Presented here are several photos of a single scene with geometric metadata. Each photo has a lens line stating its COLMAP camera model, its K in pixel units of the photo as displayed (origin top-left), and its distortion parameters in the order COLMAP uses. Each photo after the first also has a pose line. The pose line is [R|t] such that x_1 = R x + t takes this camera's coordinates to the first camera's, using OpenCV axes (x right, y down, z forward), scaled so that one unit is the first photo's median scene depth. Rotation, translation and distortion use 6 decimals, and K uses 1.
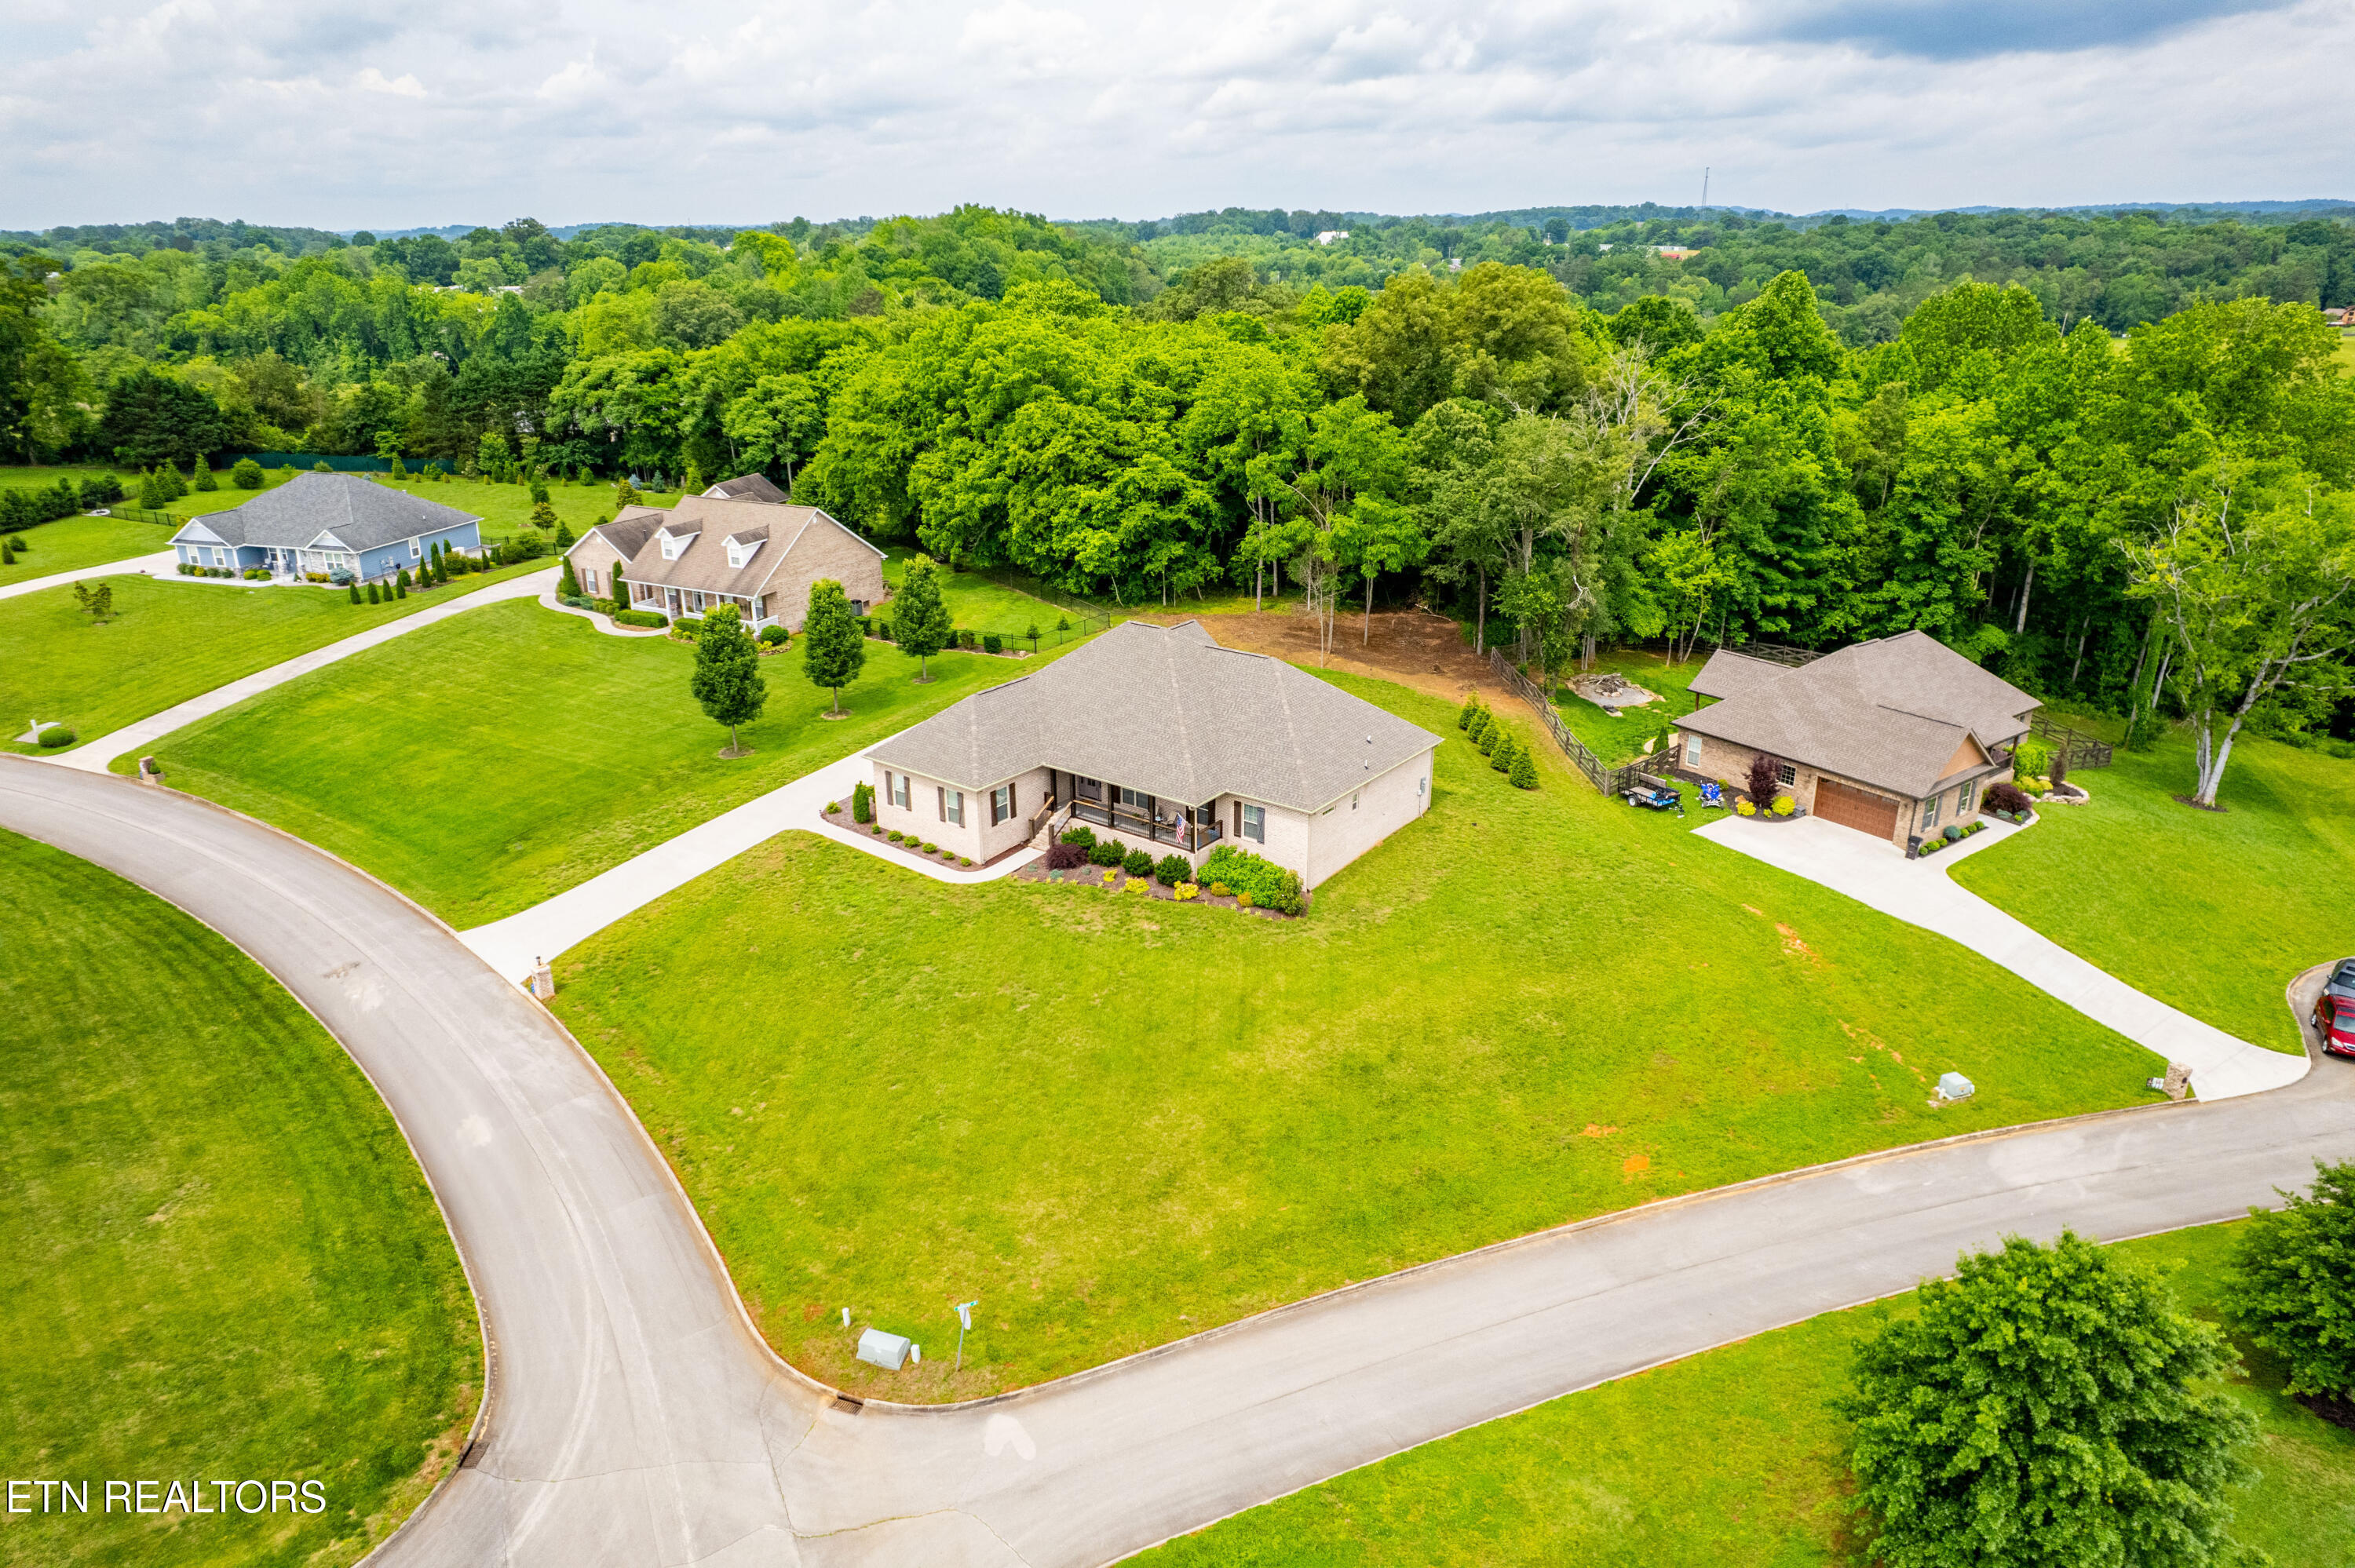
lens RADIAL K [[1504.3, 0, 1175.3], [0, 1504.3, 783.9], [0, 0, 1]] dist [-0.071195, 0.059284]
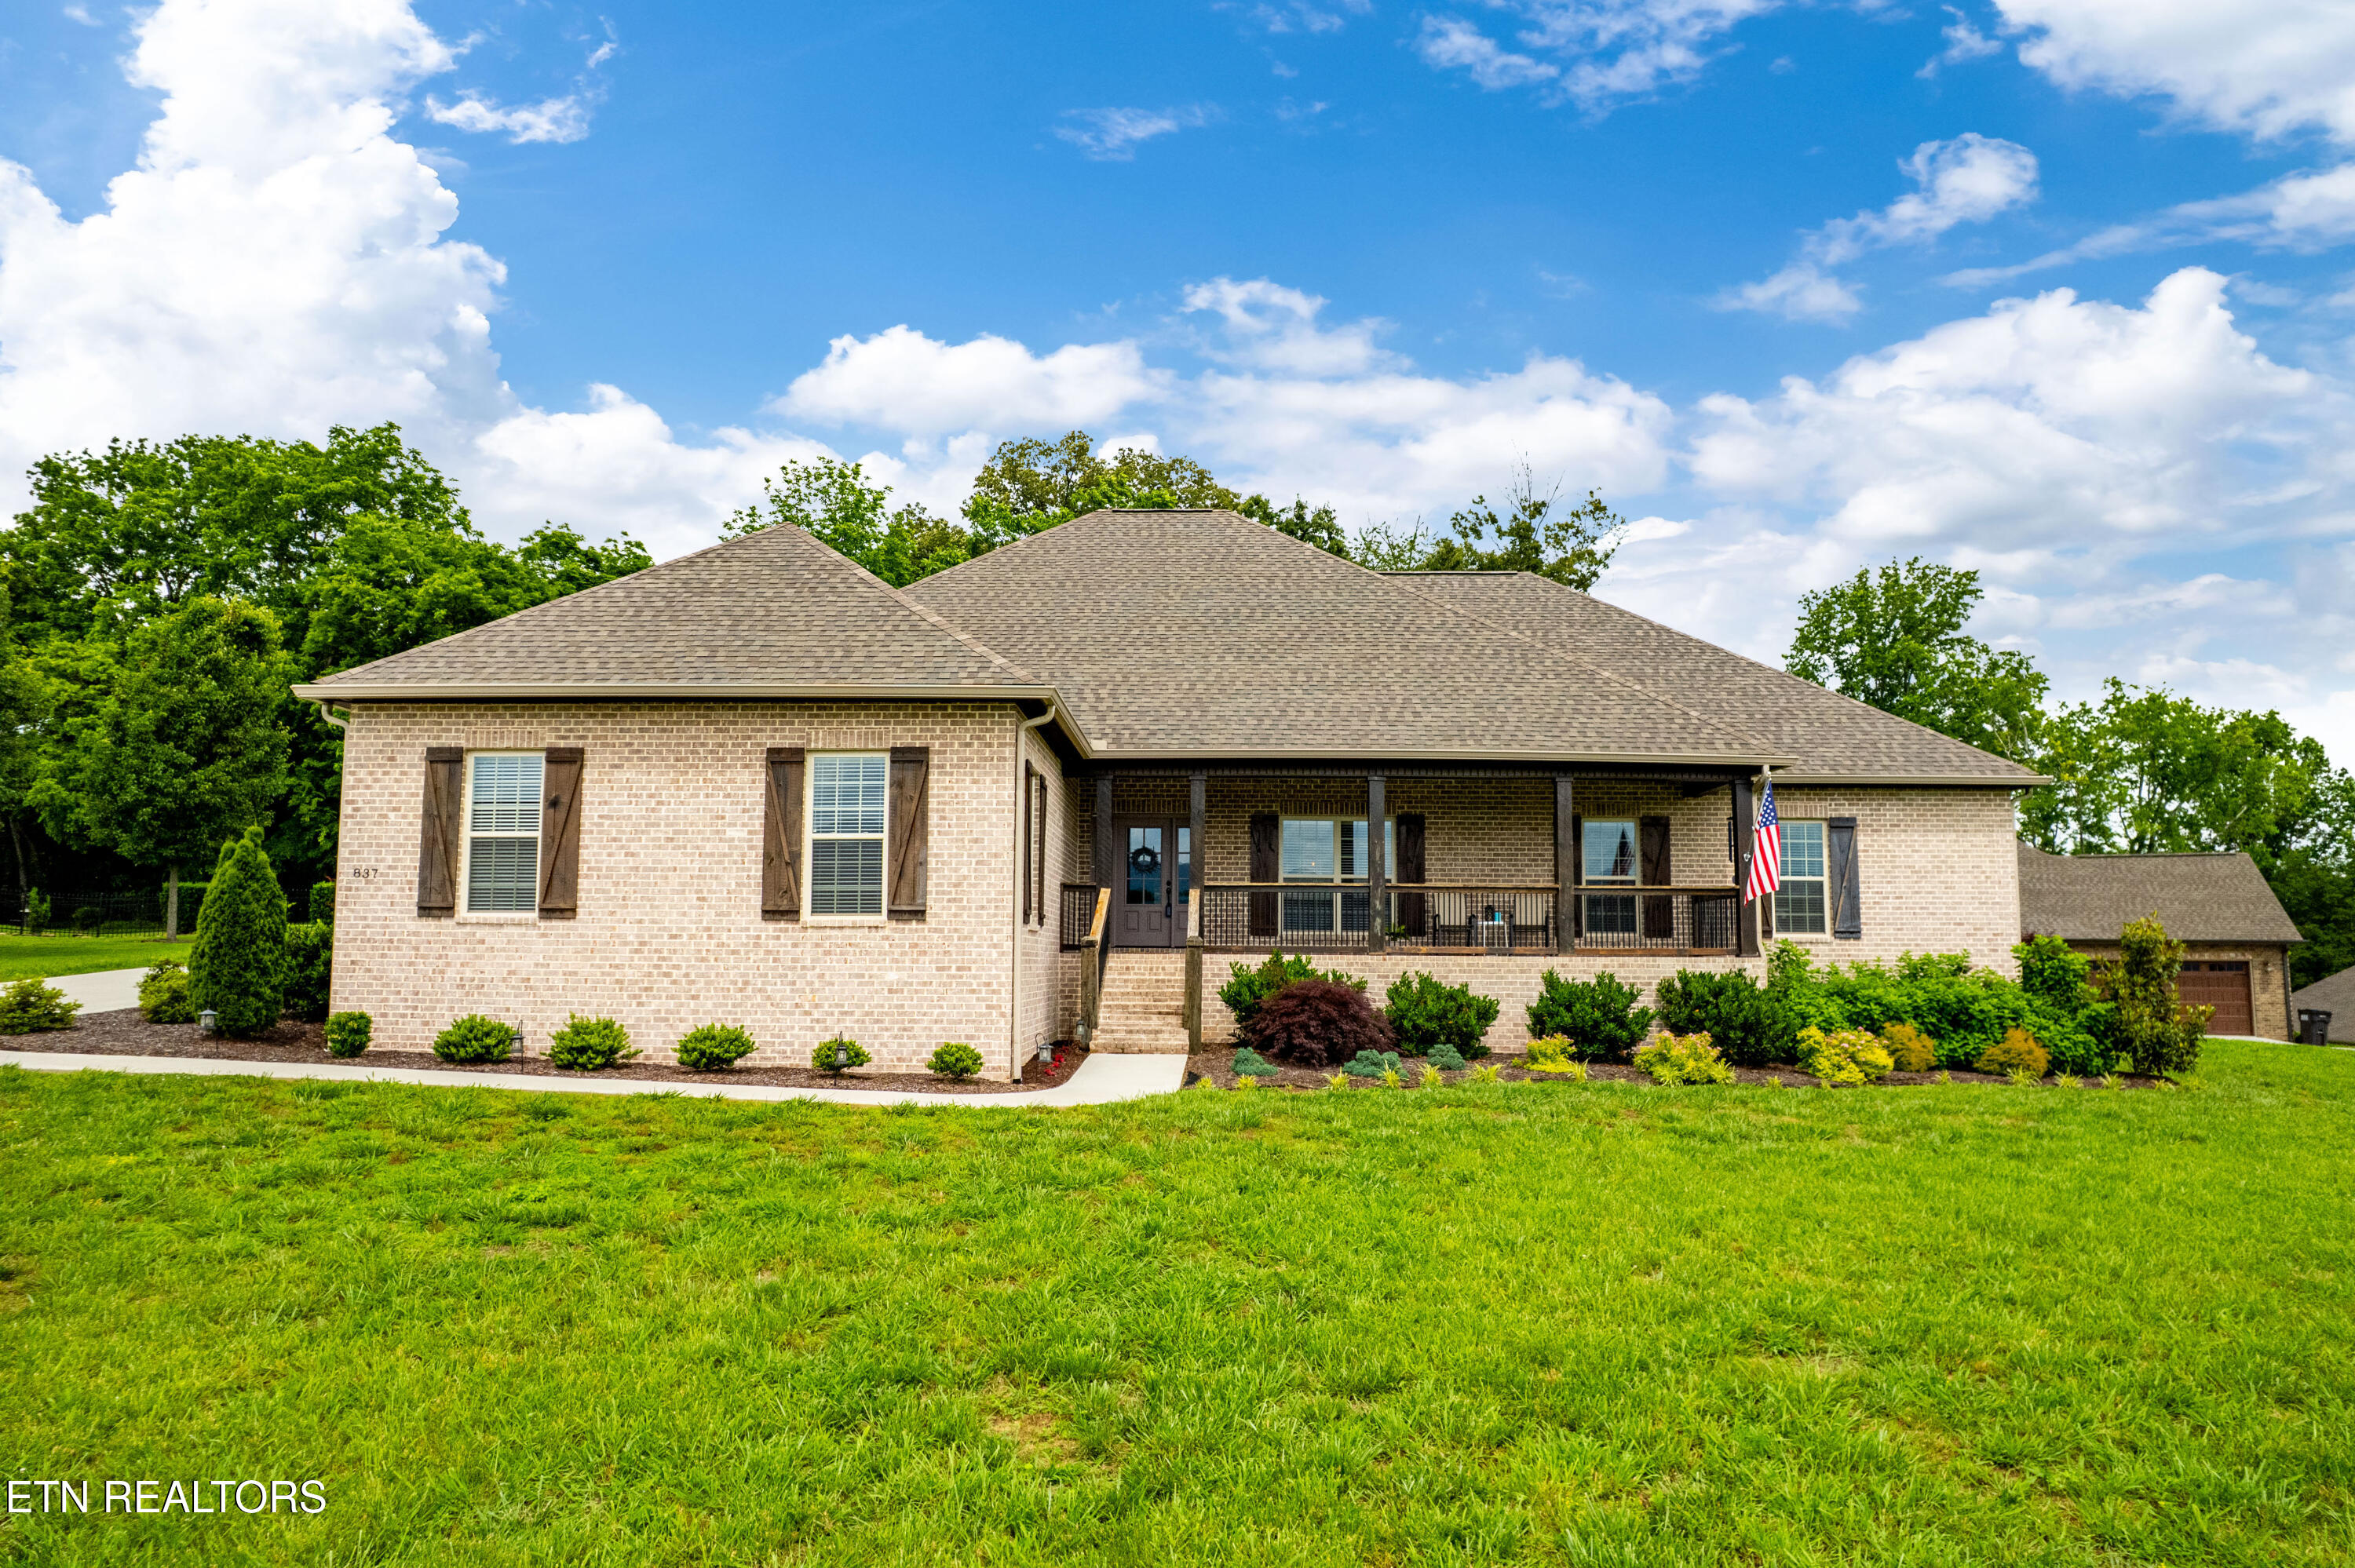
lens RADIAL K [[1504.3, 0, 1179.1], [0, 1504.3, 789.5], [0, 0, 1]] dist [-0.071195, 0.059284]
pose [[0.811869, 0.075439, 0.578946, -0.231877], [0.197174, 0.897928, -0.393506, 0.102754], [-0.549538, 0.433628, 0.714125, 0.803792]]
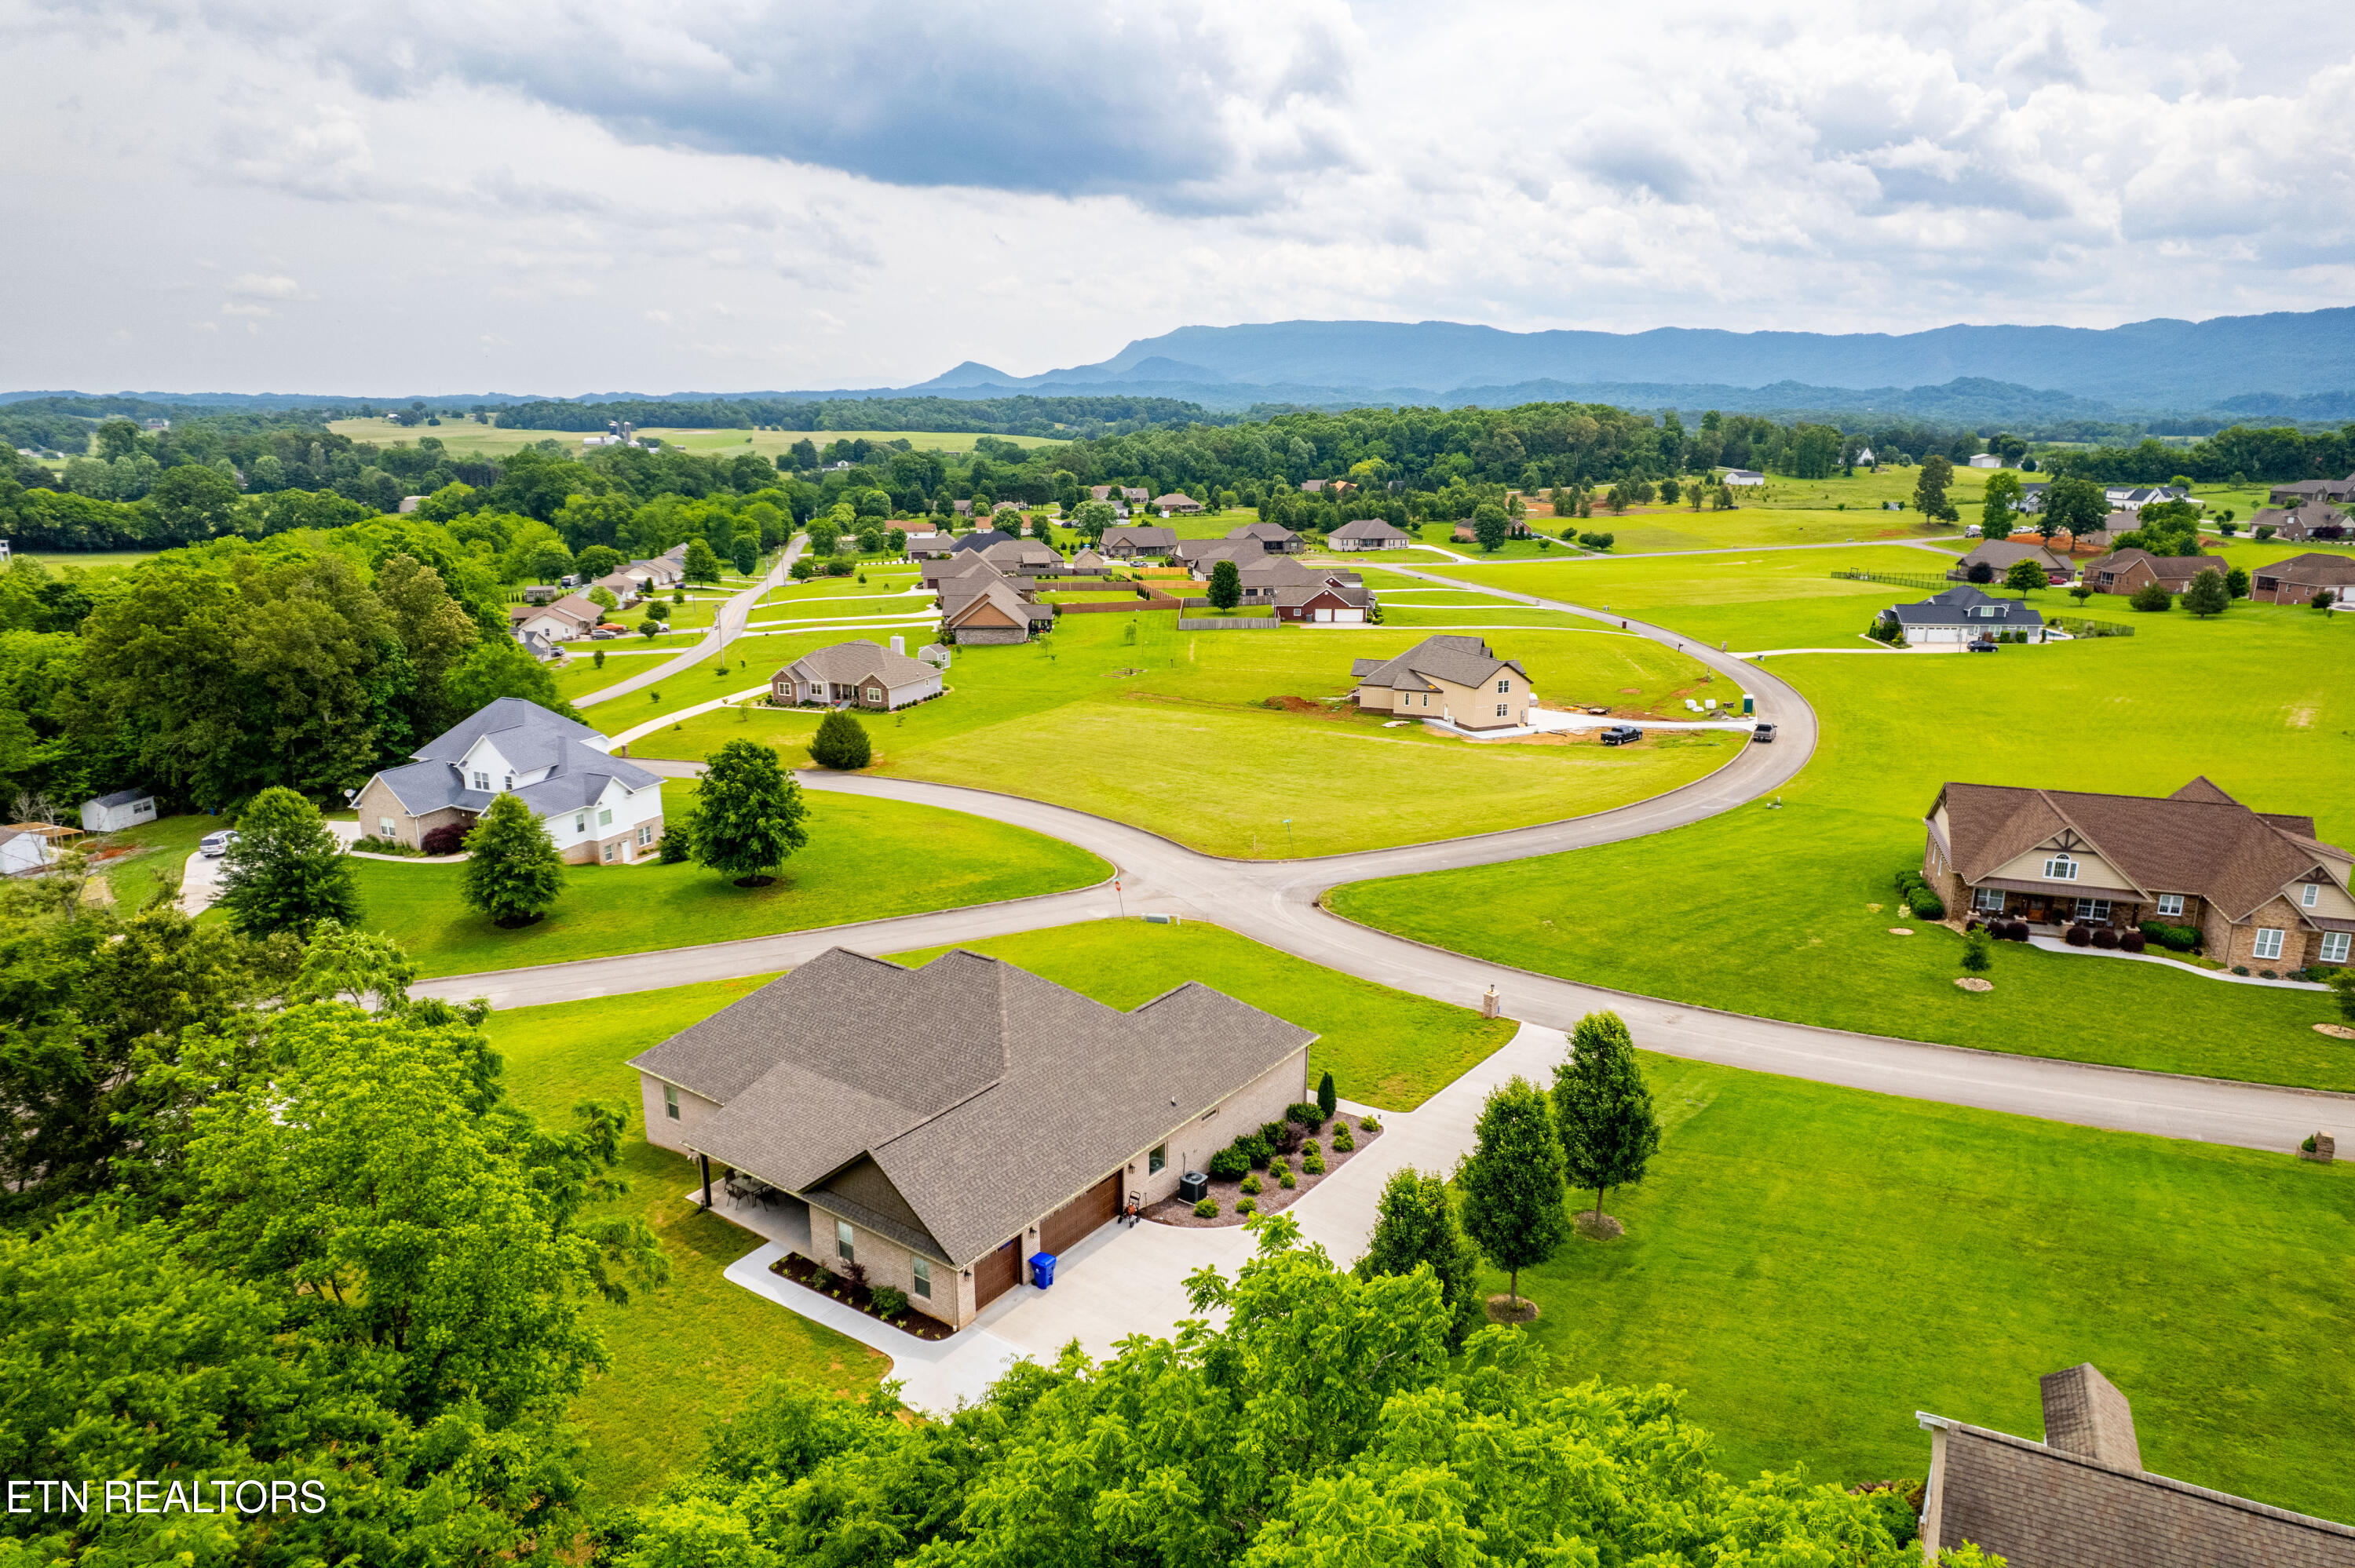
lens RADIAL K [[1504.3, 0, 1178.9], [0, 1504.3, 782.1], [0, 0, 1]] dist [-0.071195, 0.059284]
pose [[-0.999733, 0.007283, -0.021935, -0.110596], [-0.006690, 0.817229, 0.576275, -0.656428], [0.022123, 0.576267, -0.816962, 1.659312]]
